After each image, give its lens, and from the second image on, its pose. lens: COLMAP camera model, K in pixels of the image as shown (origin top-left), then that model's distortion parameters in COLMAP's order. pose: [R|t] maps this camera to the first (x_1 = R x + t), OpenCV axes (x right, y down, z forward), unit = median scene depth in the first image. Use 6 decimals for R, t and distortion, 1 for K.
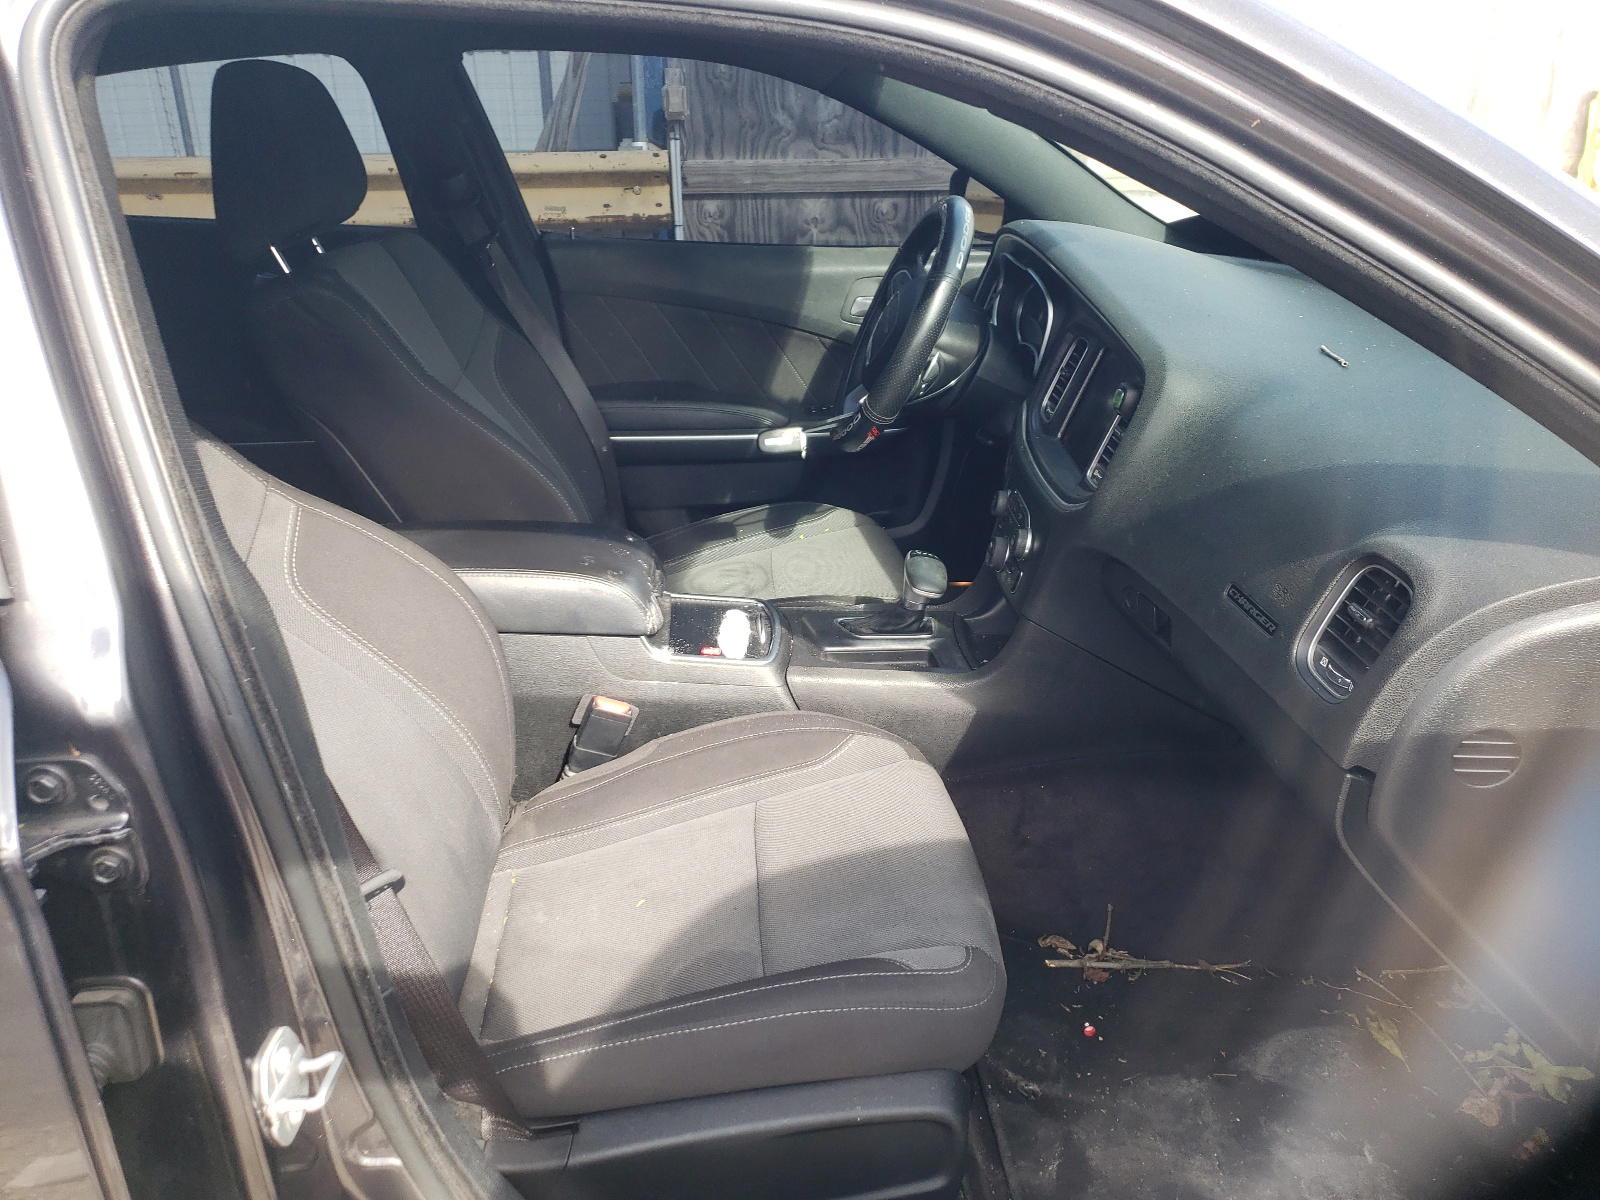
lens RADIAL K [[1292.0, 0, 798.4], [0, 1292.0, 600.9], [0, 0, 1]] dist [0.014703, -0.000748]
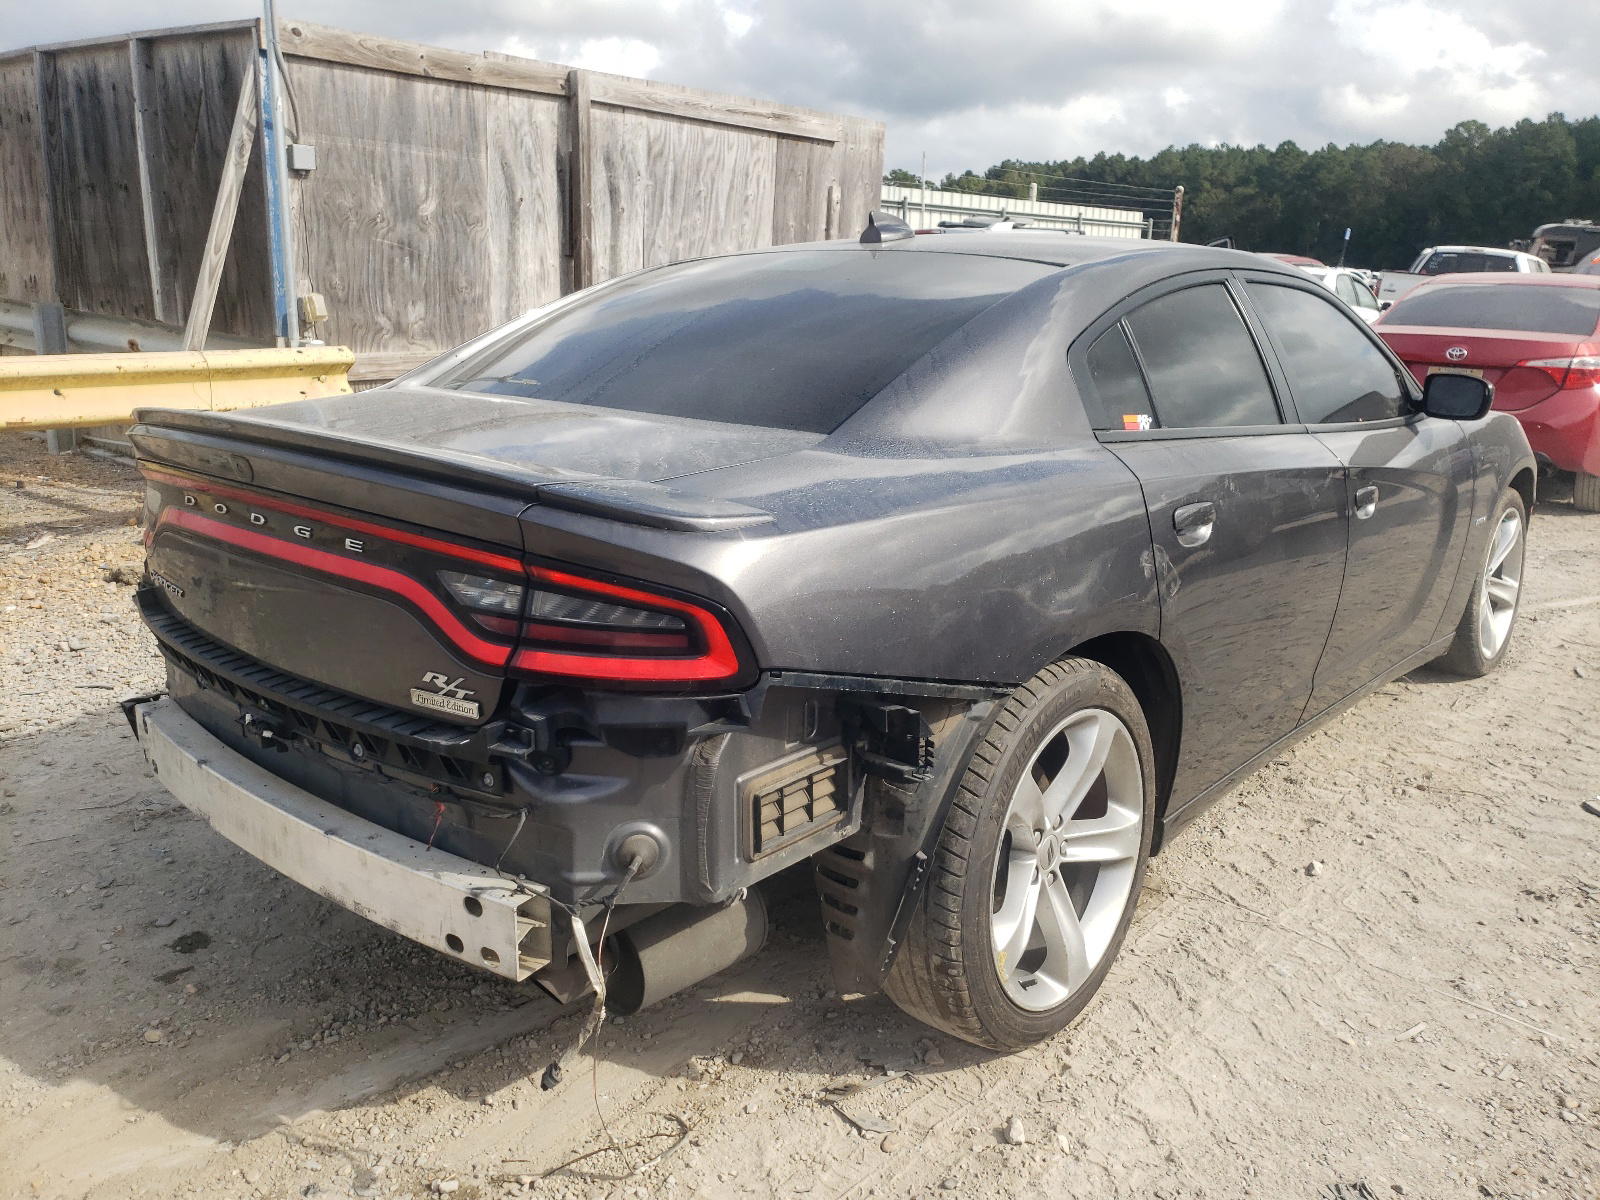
lens RADIAL K [[1292.0, 0, 797.7], [0, 1292.0, 600.6], [0, 0, 1]] dist [0.014703, -0.000748]
pose [[0.750170, -0.143287, 0.645534, -0.541457], [0.232312, 0.971118, -0.054412, 0.042477], [-0.619093, 0.190784, 0.761791, -0.125054]]
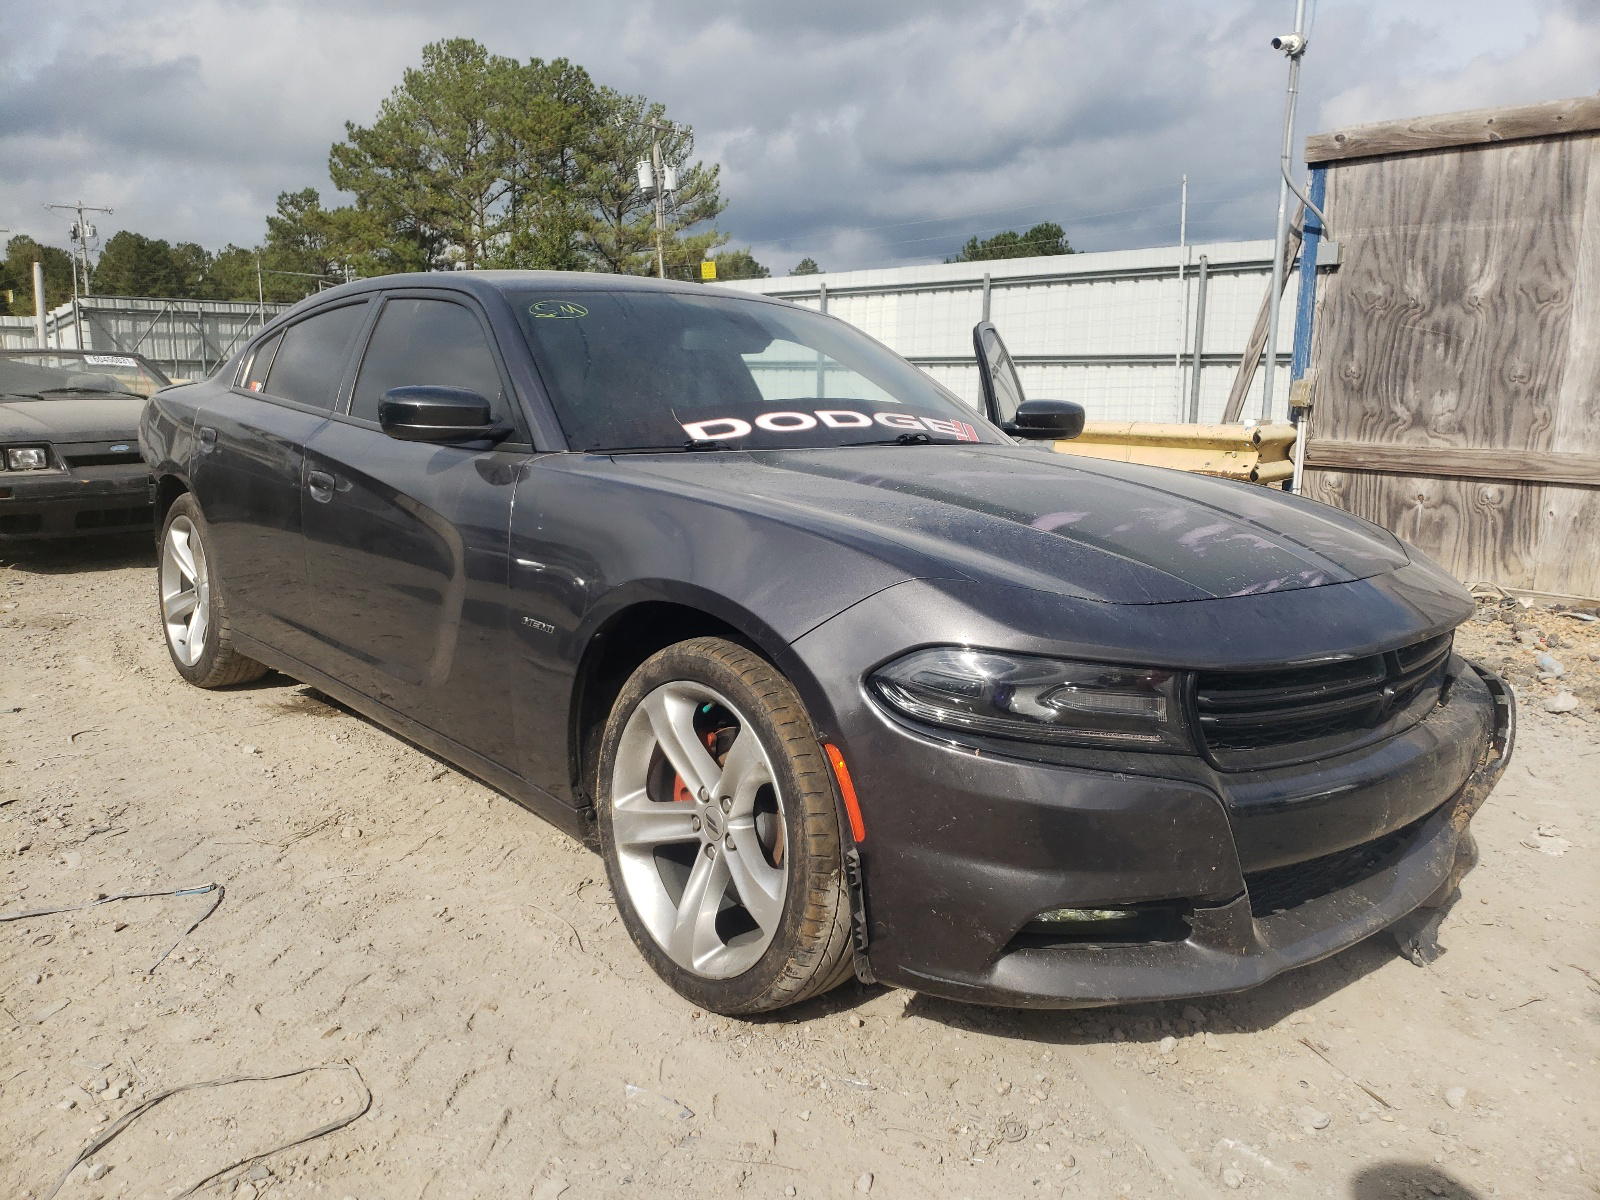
lens RADIAL K [[1292.0, 0, 796.1], [0, 1292.0, 594.9], [0, 0, 1]] dist [0.014703, -0.000748]
pose [[0.532340, 0.152272, -0.832723, 0.685766], [-0.346854, 0.936560, -0.050476, 0.028994], [0.772209, 0.315703, 0.551385, -0.006867]]
